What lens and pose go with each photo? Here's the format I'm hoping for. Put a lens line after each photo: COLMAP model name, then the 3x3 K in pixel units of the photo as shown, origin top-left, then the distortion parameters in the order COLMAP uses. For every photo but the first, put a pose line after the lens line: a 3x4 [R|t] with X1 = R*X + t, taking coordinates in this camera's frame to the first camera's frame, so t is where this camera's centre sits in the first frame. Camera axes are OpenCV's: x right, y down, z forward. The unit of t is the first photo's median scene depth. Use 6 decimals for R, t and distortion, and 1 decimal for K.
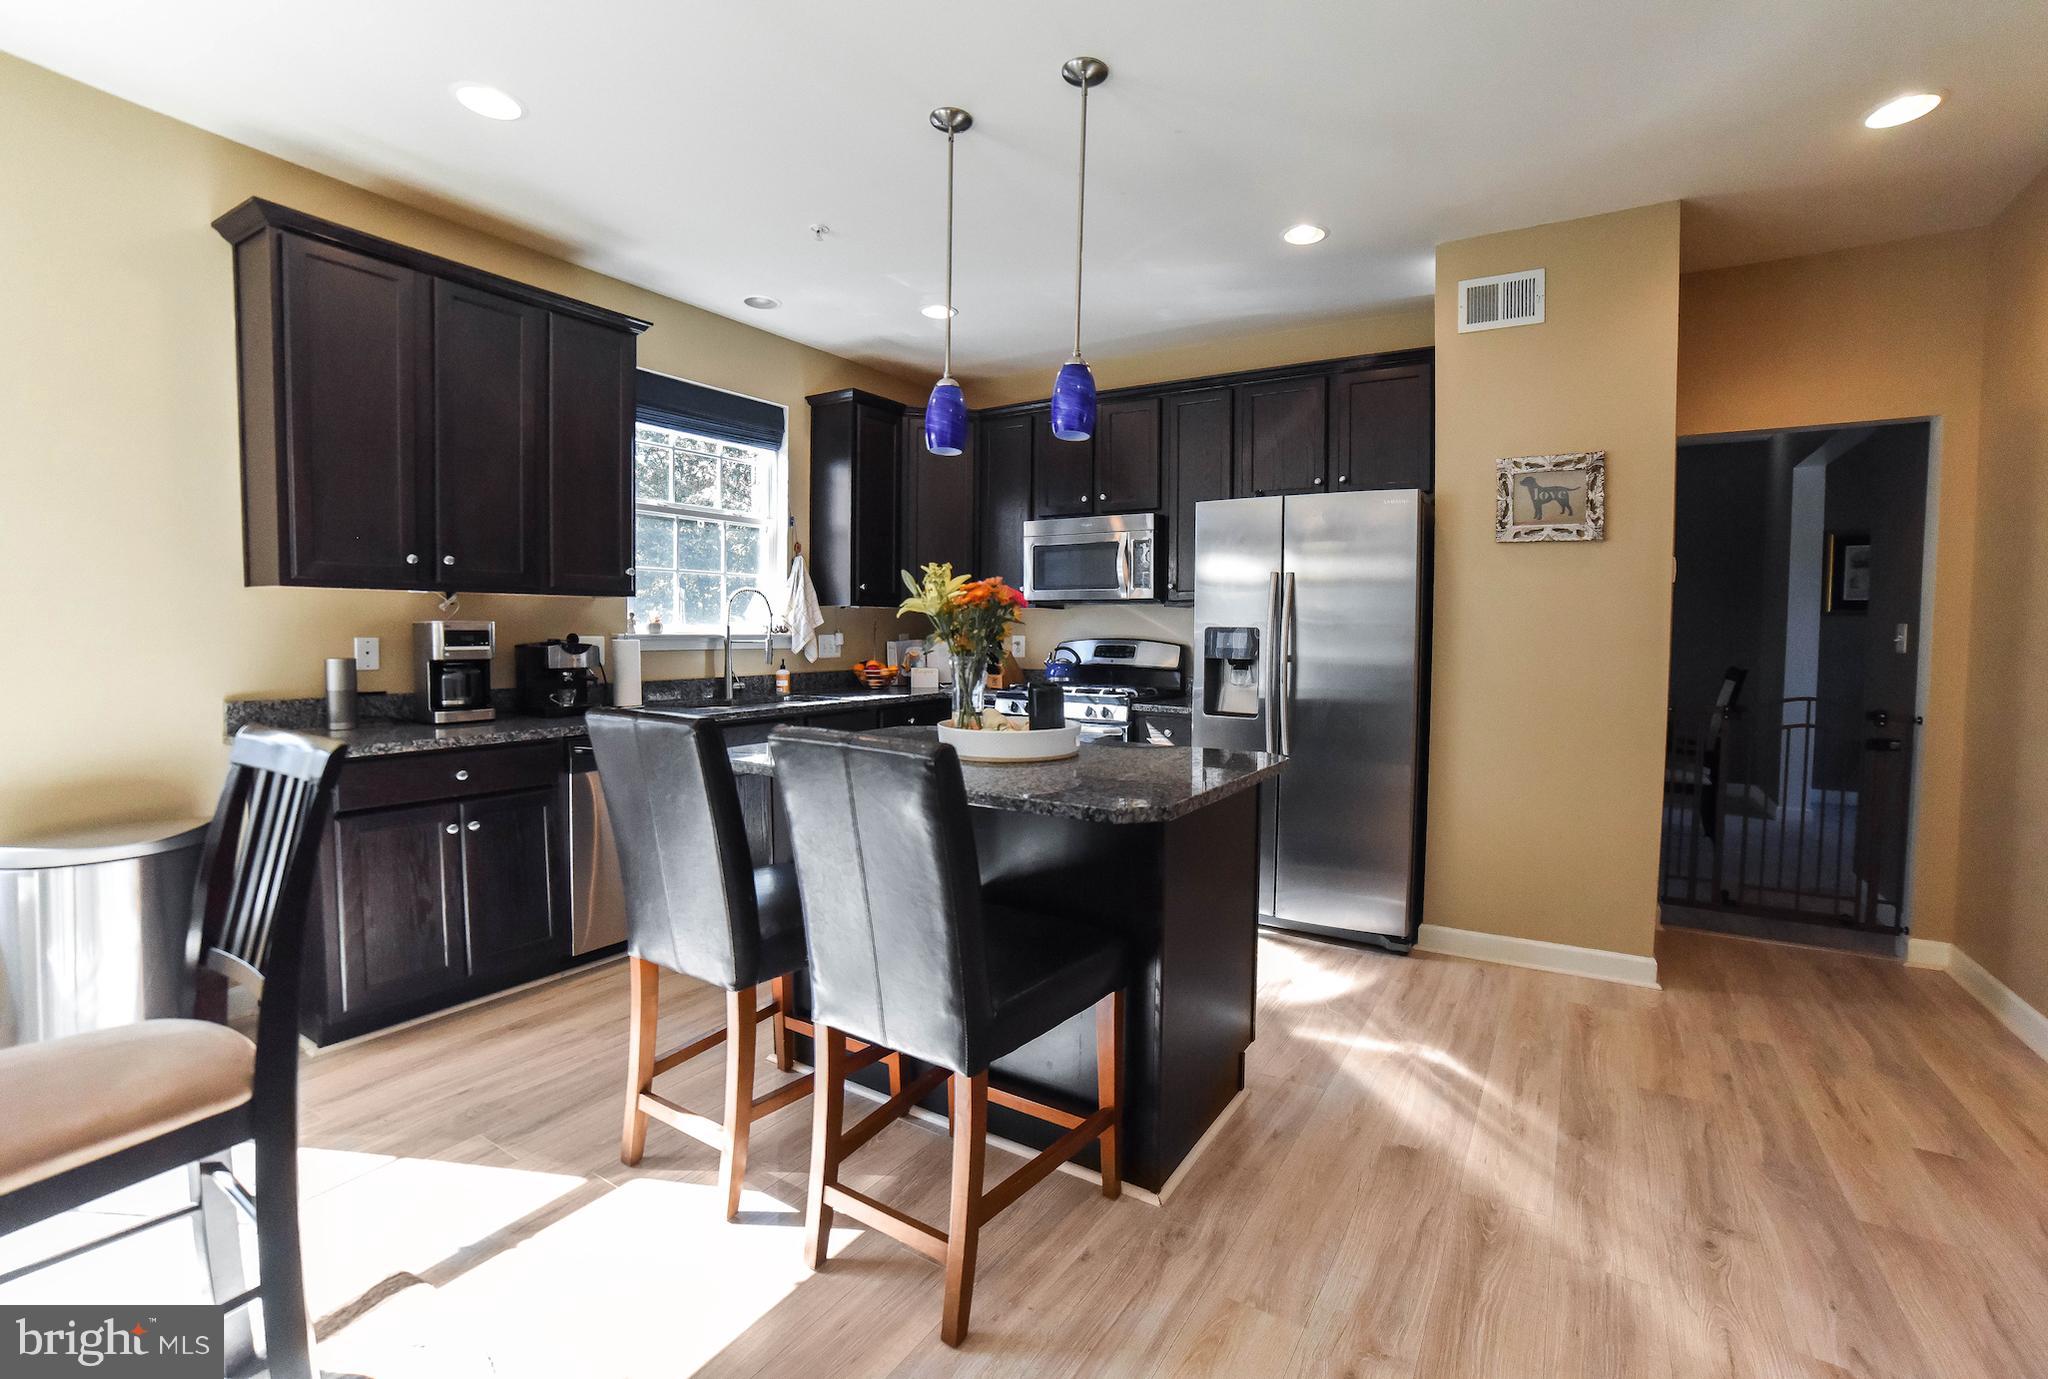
lens RADIAL K [[887.2, 0, 1084.2], [0, 887.2, 664.0], [0, 0, 1]] dist [-0.070110, 0.026636]
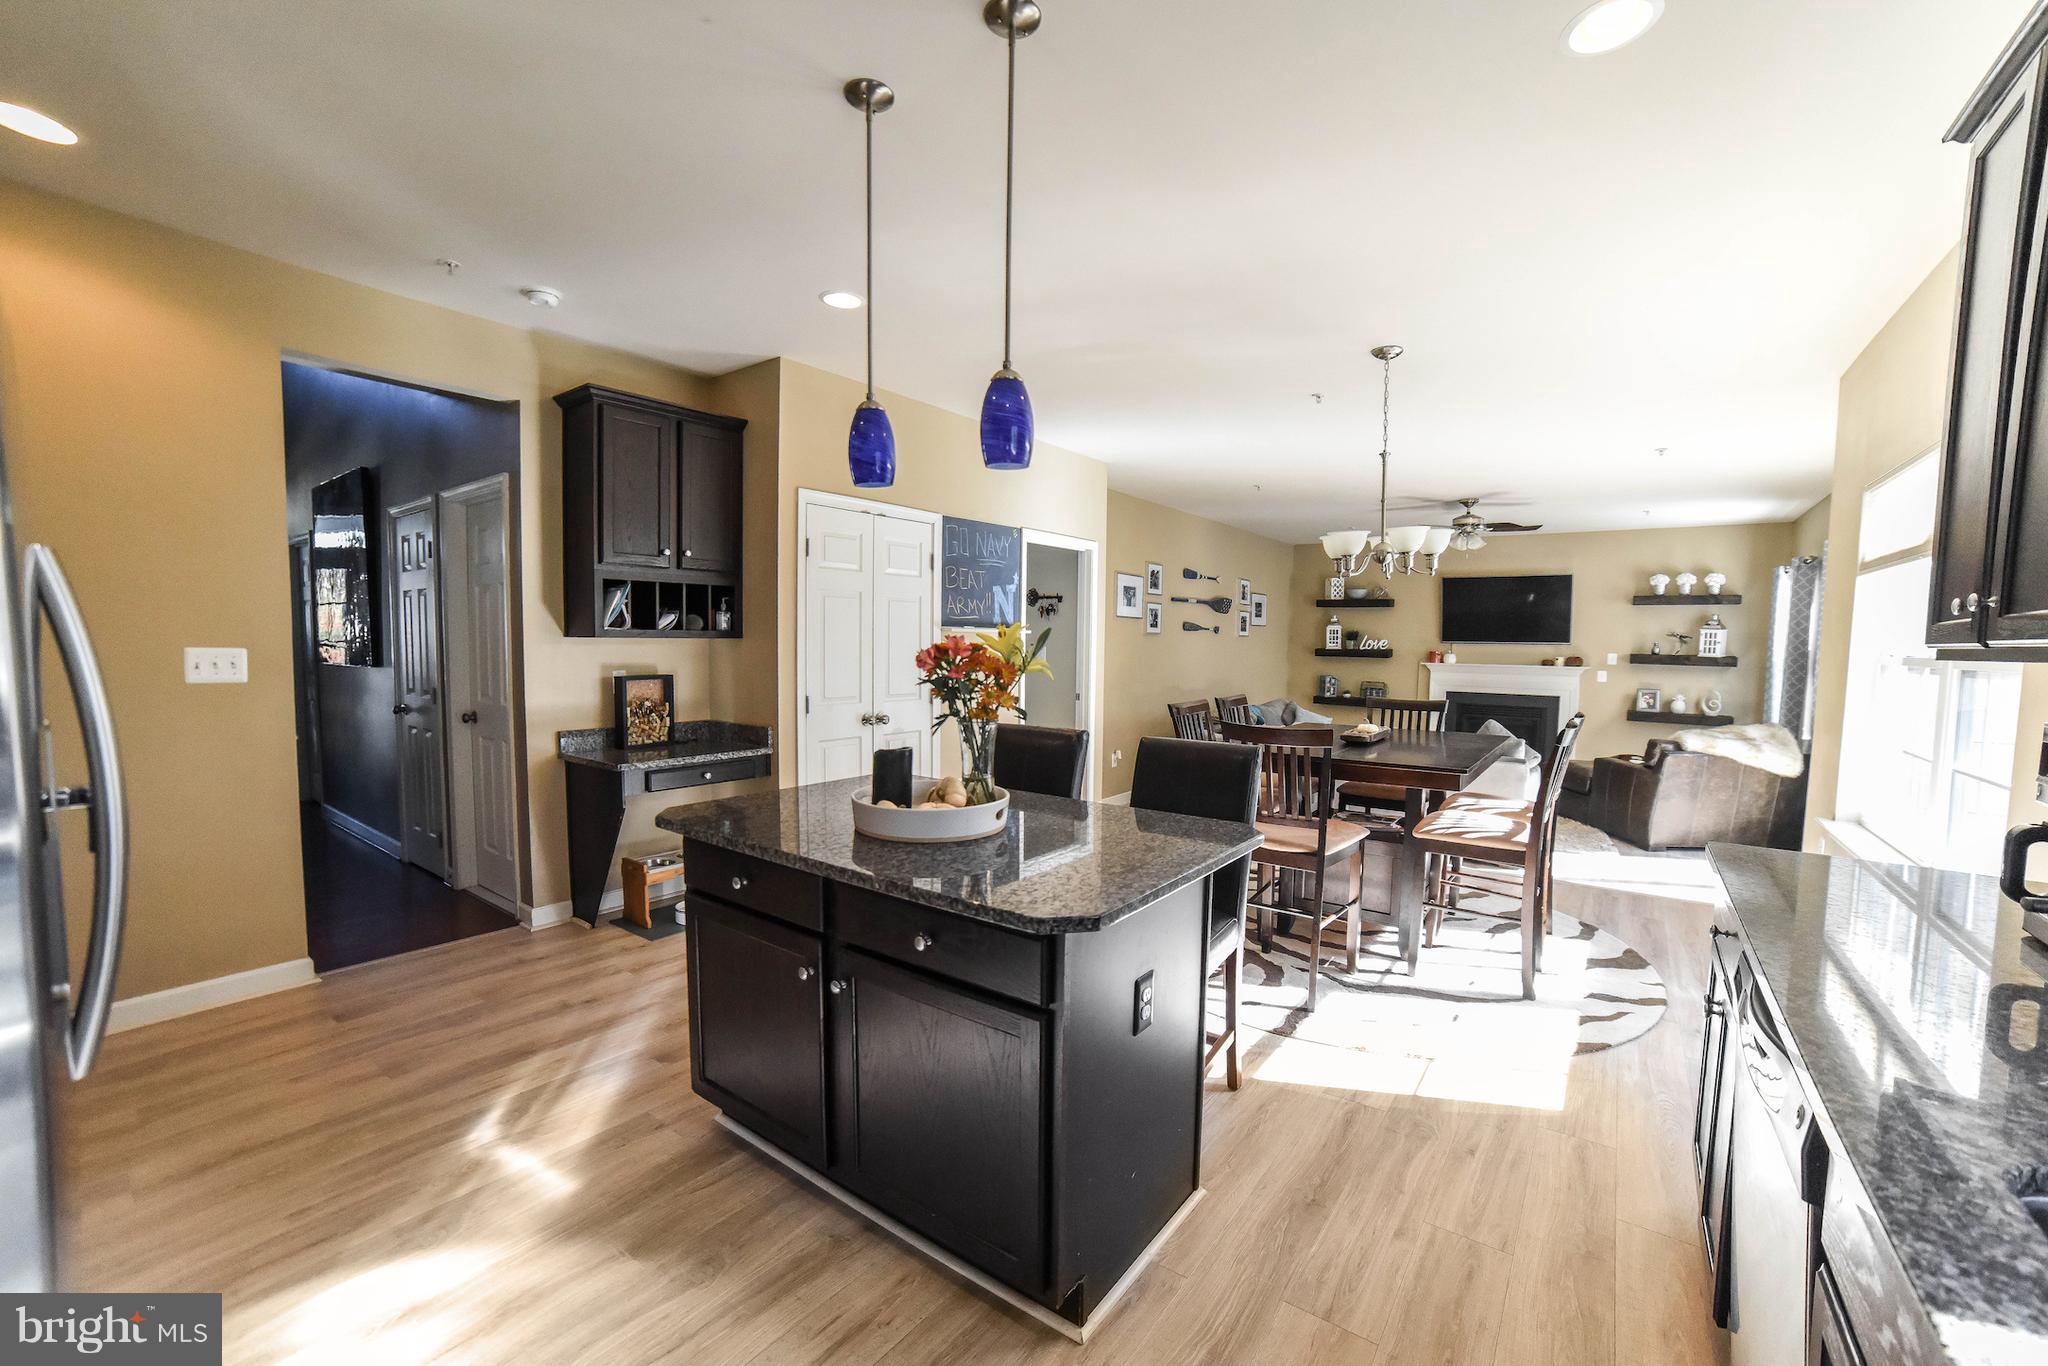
lens RADIAL K [[823.7, 0, 1035.3], [0, 823.7, 693.2], [0, 0, 1]] dist [-0.084250, 0.032645]
pose [[-0.995193, -0.028828, 0.093594, -0.183707], [-0.019058, 0.994430, 0.103658, -0.087570], [-0.096061, 0.101376, -0.990200, 1.275819]]
